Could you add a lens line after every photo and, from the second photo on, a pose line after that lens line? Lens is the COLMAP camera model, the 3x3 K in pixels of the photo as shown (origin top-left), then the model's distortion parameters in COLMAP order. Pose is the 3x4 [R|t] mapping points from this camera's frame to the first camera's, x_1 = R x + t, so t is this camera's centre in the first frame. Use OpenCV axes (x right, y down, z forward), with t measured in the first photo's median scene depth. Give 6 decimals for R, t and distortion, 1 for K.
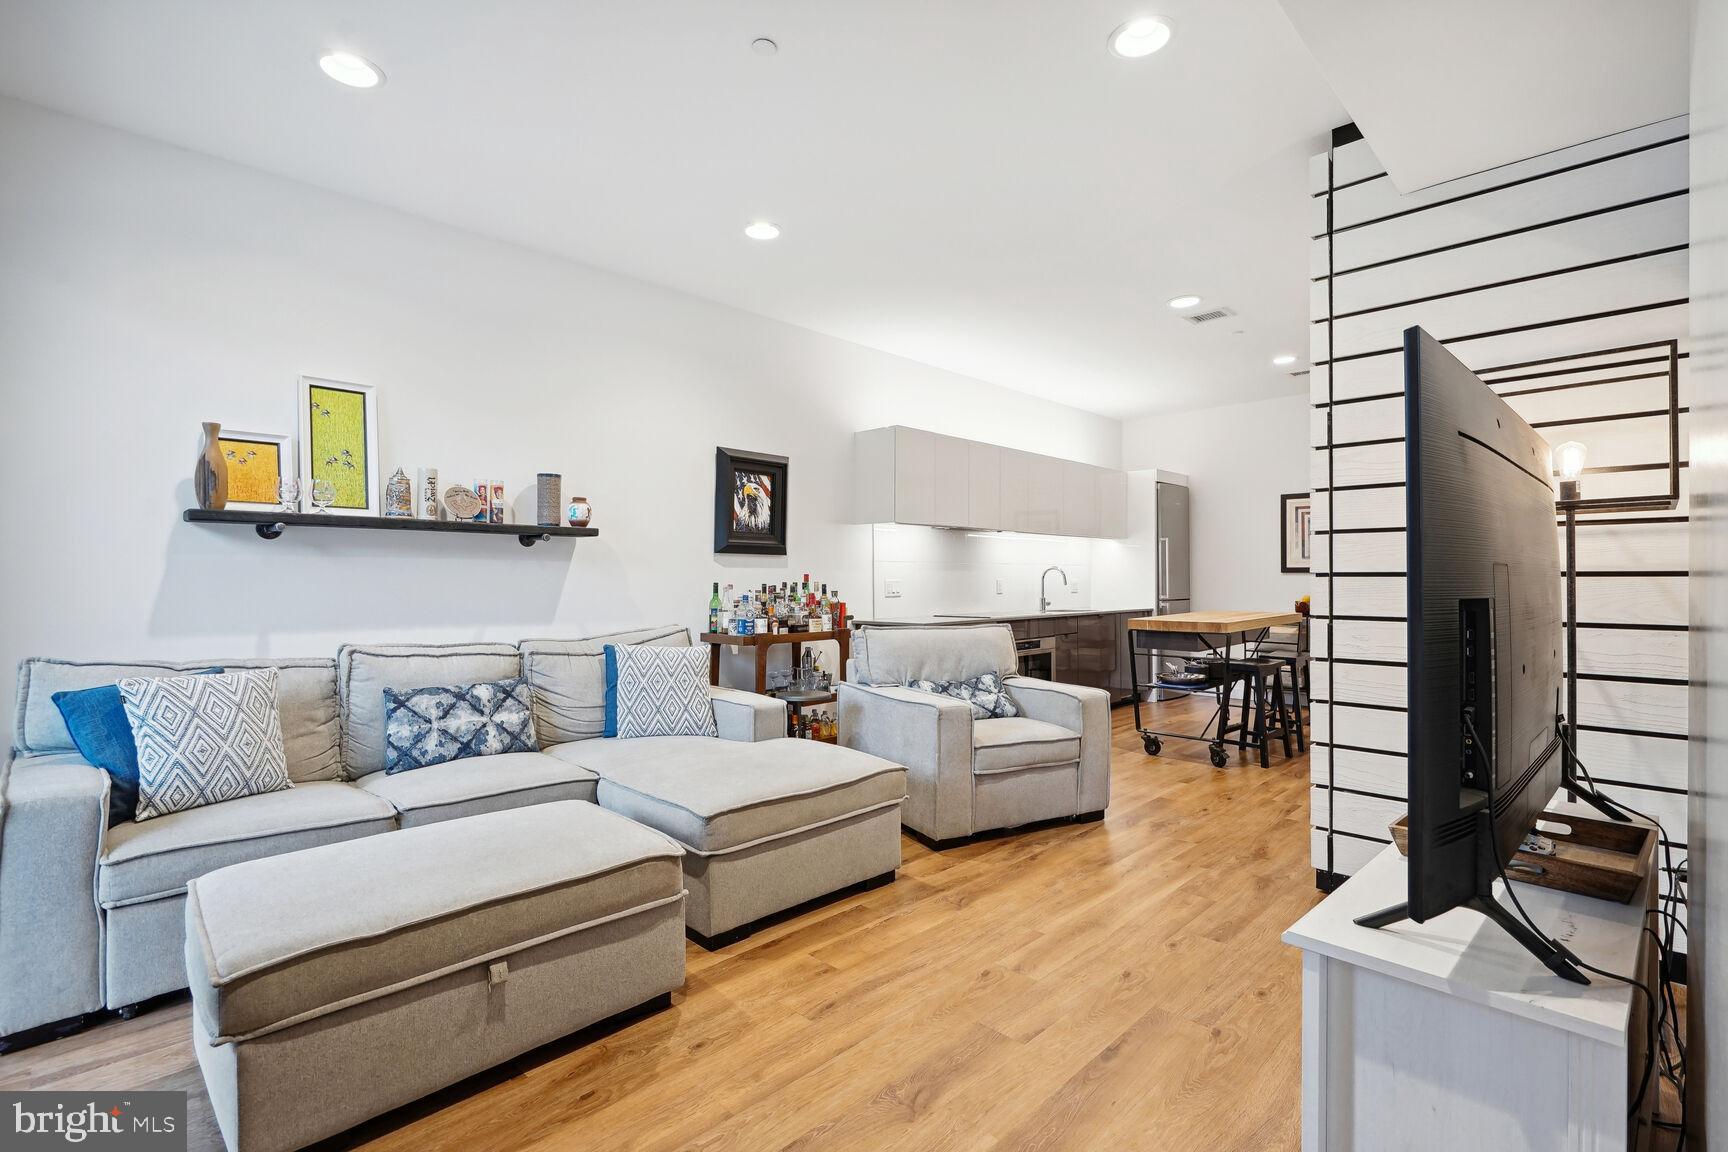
lens RADIAL K [[792.2, 0, 864.0], [0, 792.2, 576.0], [0, 0, 1]] dist [-0.000859, -0.000329]
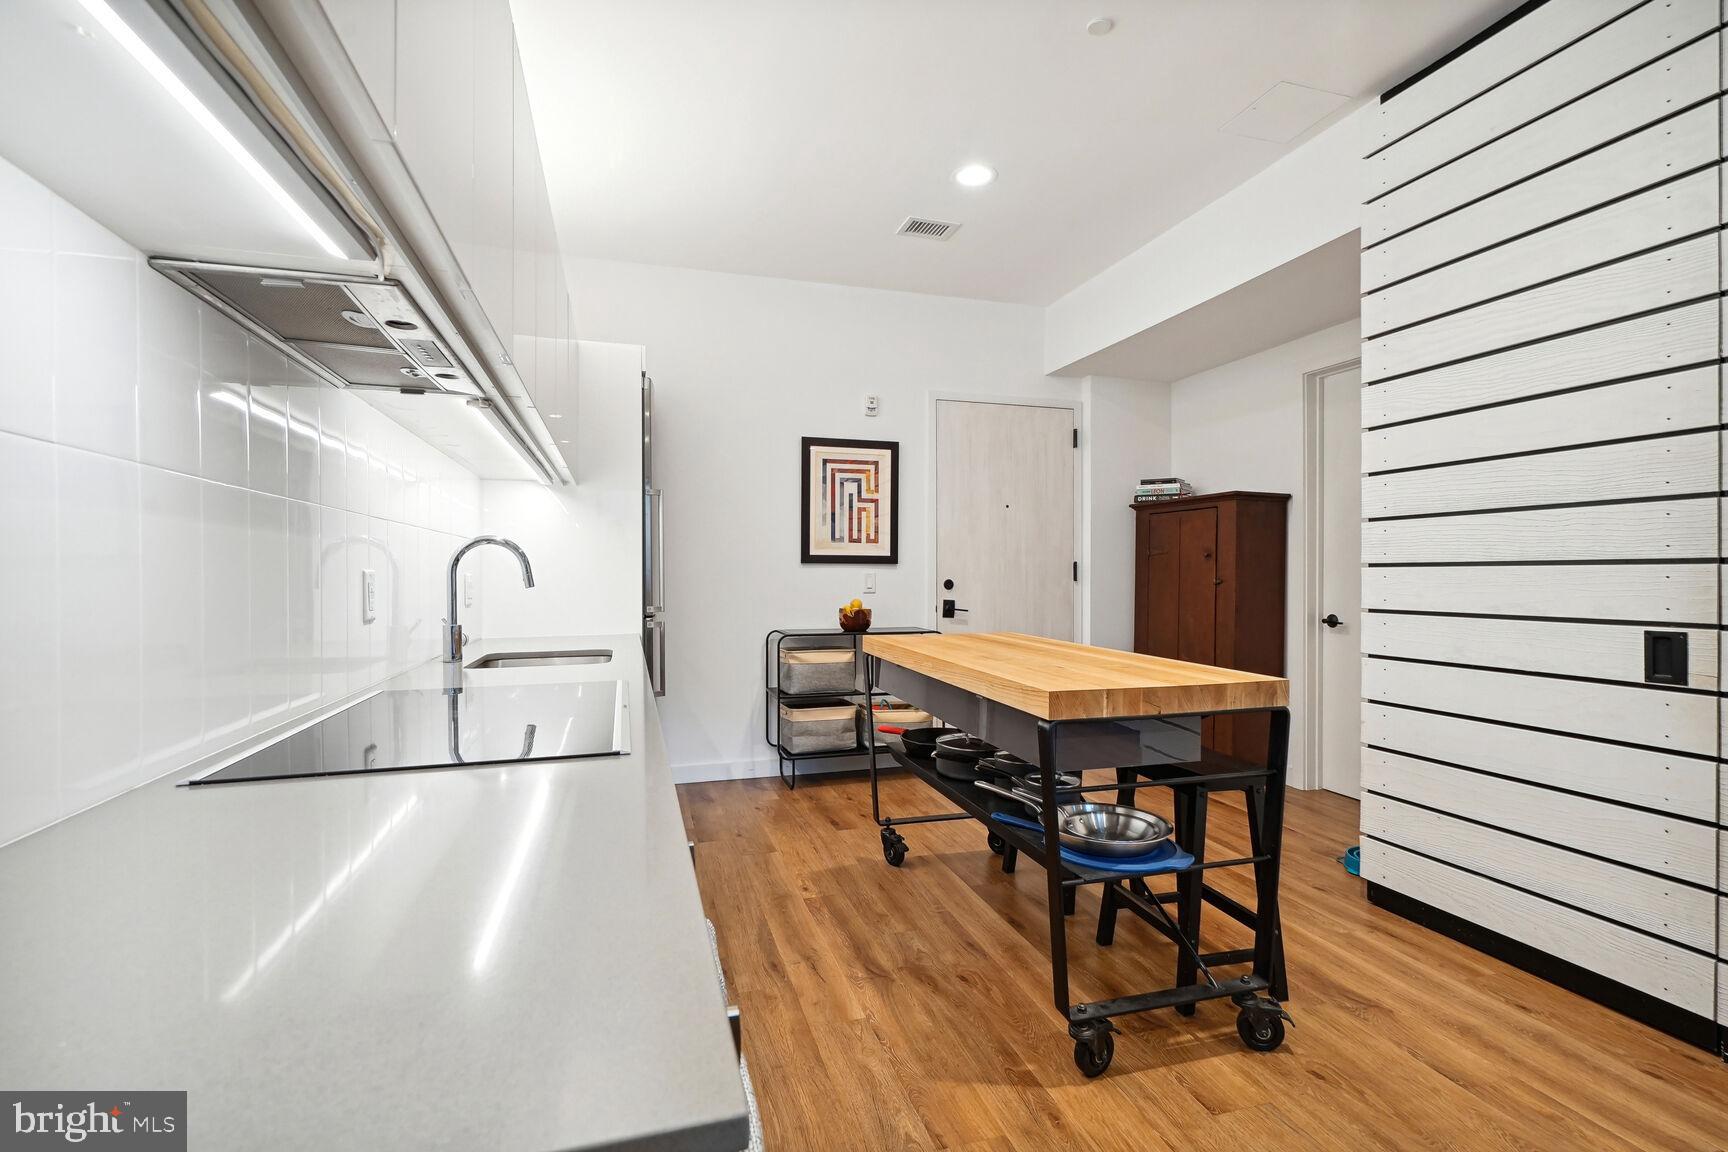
lens RADIAL K [[792.2, 0, 864.0], [0, 792.2, 576.0], [0, 0, 1]] dist [-0.000859, -0.000329]
pose [[0.478588, 0.000368, 0.878040, 0.011801], [-0.002124, 0.999997, 0.000739, 0.007254], [-0.878037, -0.002218, 0.478587, 0.944383]]
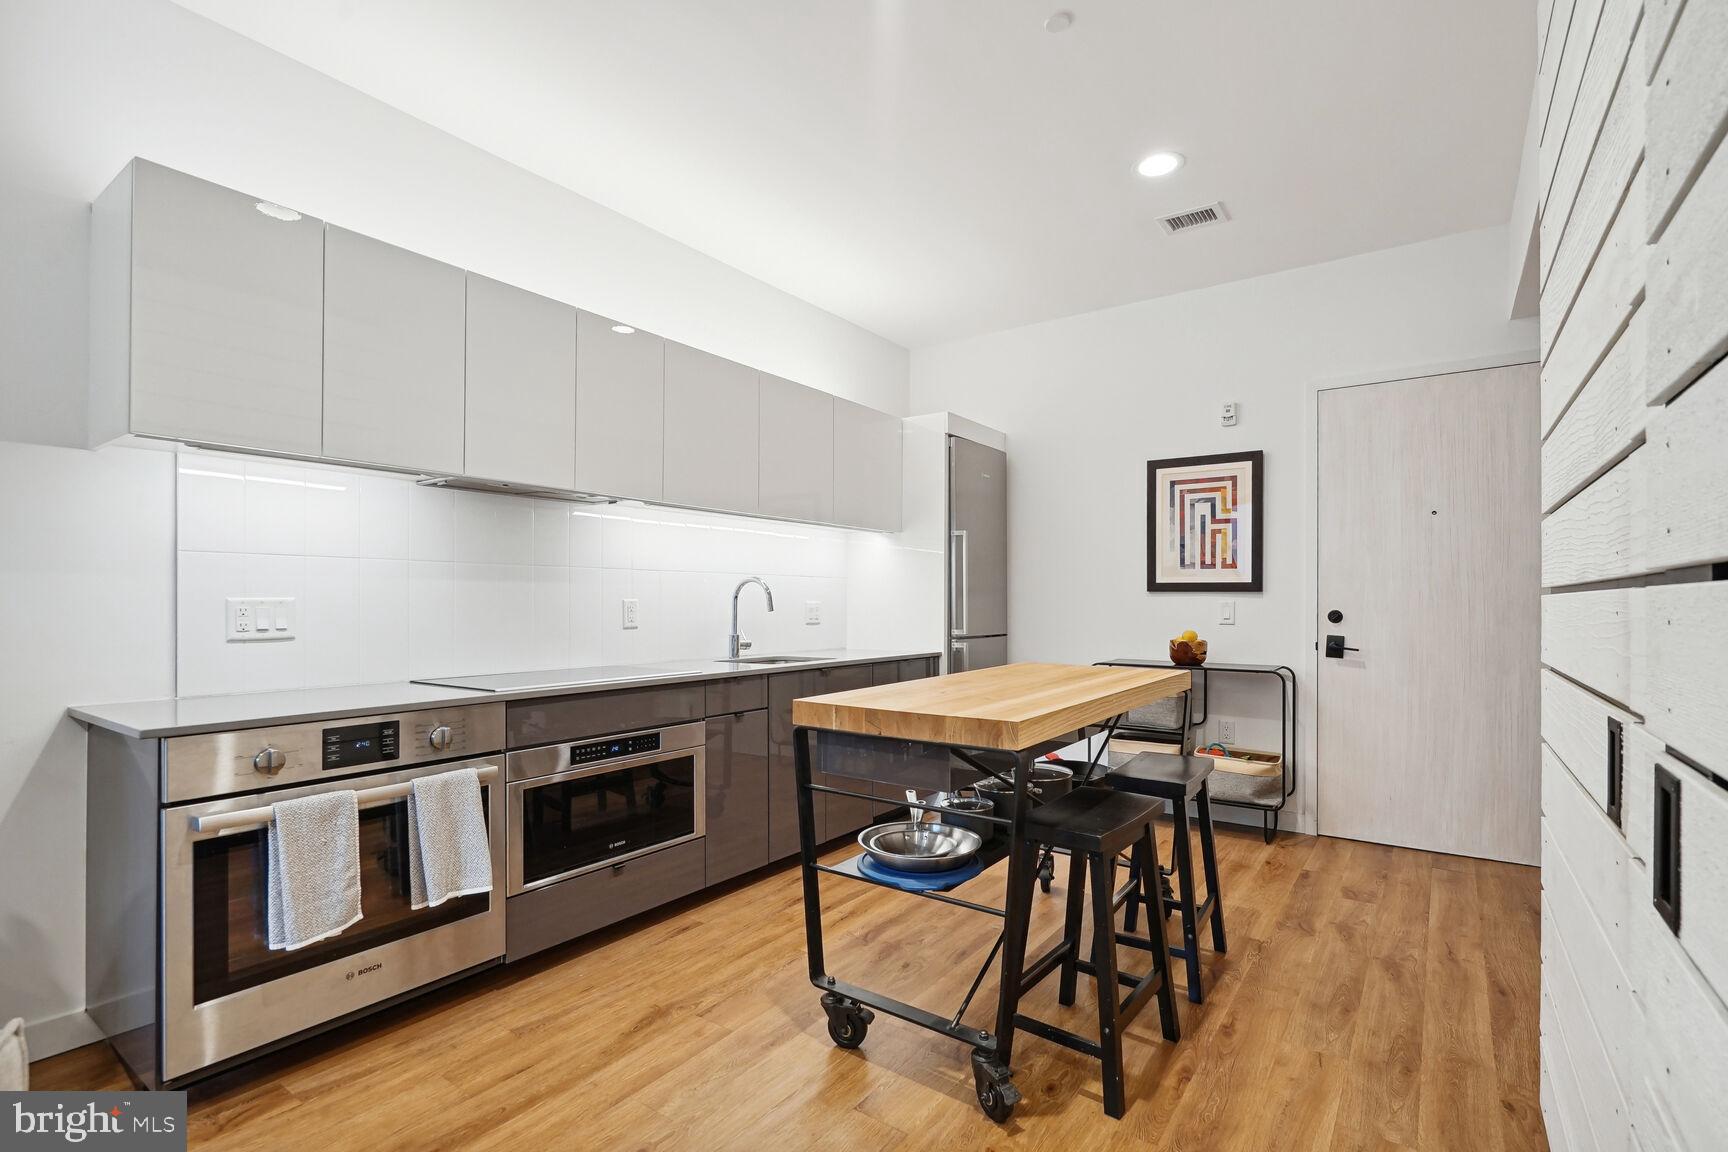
lens RADIAL K [[803.7, 0, 865.1], [0, 803.7, 599.3], [0, 0, 1]] dist [-0.001275, -0.000149]
pose [[0.987669, 0.005609, 0.156454, 0.316810], [-0.005555, 0.999984, -0.000783, 0.004413], [-0.156456, -0.000096, 0.987685, 0.620862]]
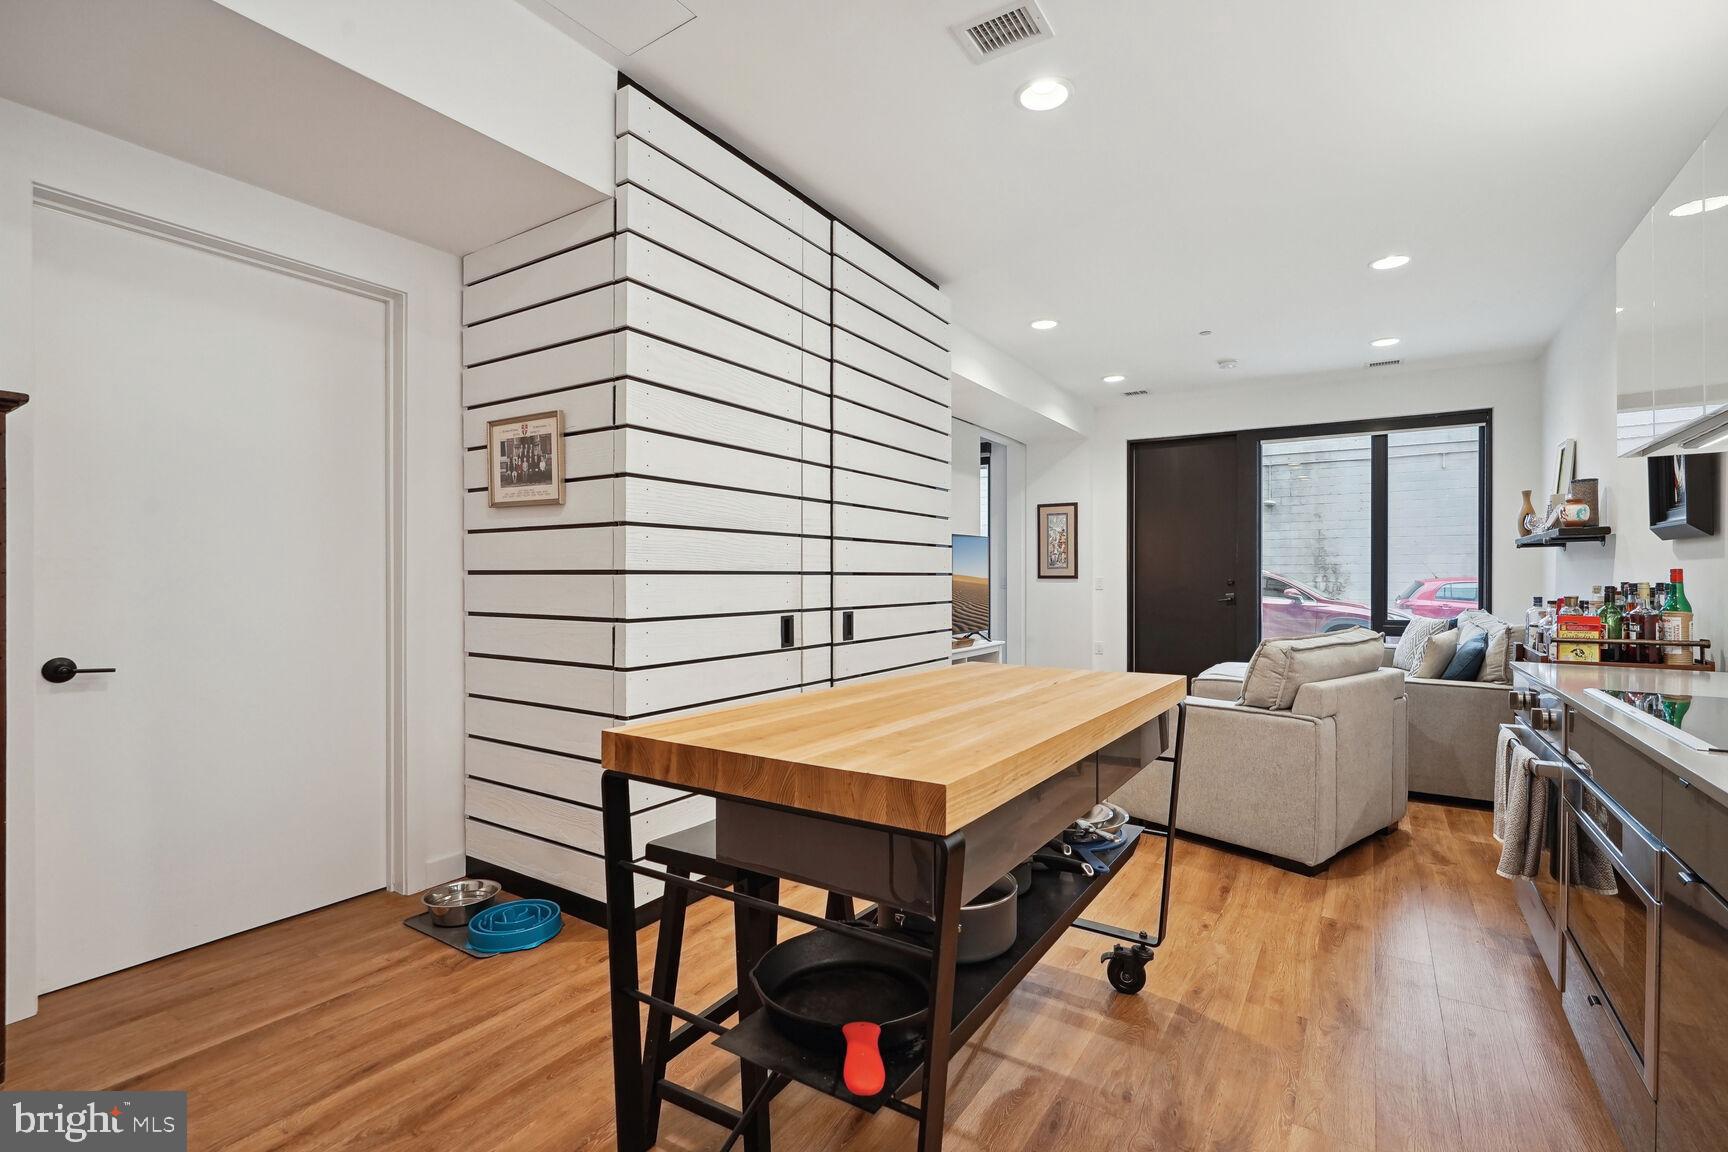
lens RADIAL K [[792.2, 0, 864.0], [0, 792.2, 576.0], [0, 0, 1]] dist [-0.000859, -0.000329]
pose [[-0.978119, 0.001011, -0.208045, 0.603291], [0.001473, 0.999997, -0.002068, 0.003346], [0.208042, -0.002329, -0.978117, 1.417422]]
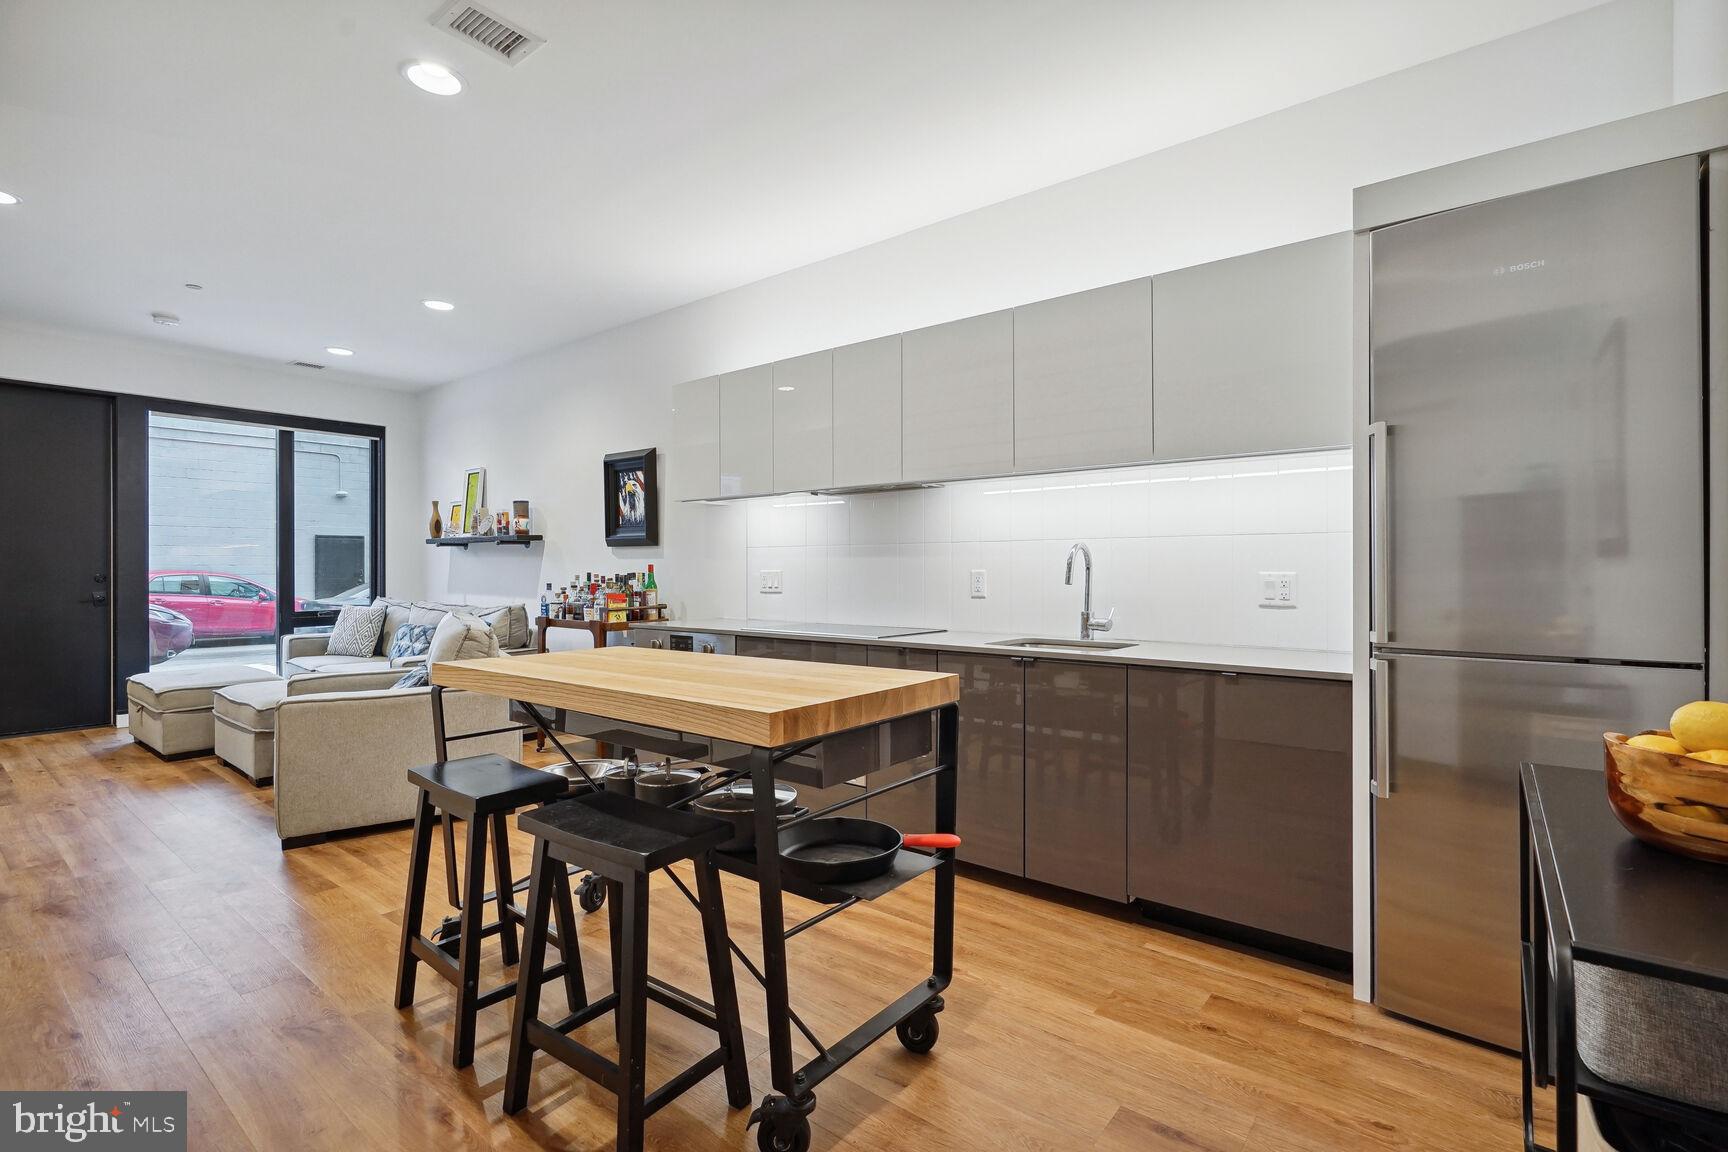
lens RADIAL K [[786.1, 0, 872.8], [0, 786.1, 568.6], [0, 0, 1]] dist [-0.003346, -0.000728]
pose [[0.113801, 0.003051, -0.993499, 0.918126], [0.003580, 0.999988, 0.003481, 0.000520], [0.993497, -0.003953, 0.113788, 1.151224]]
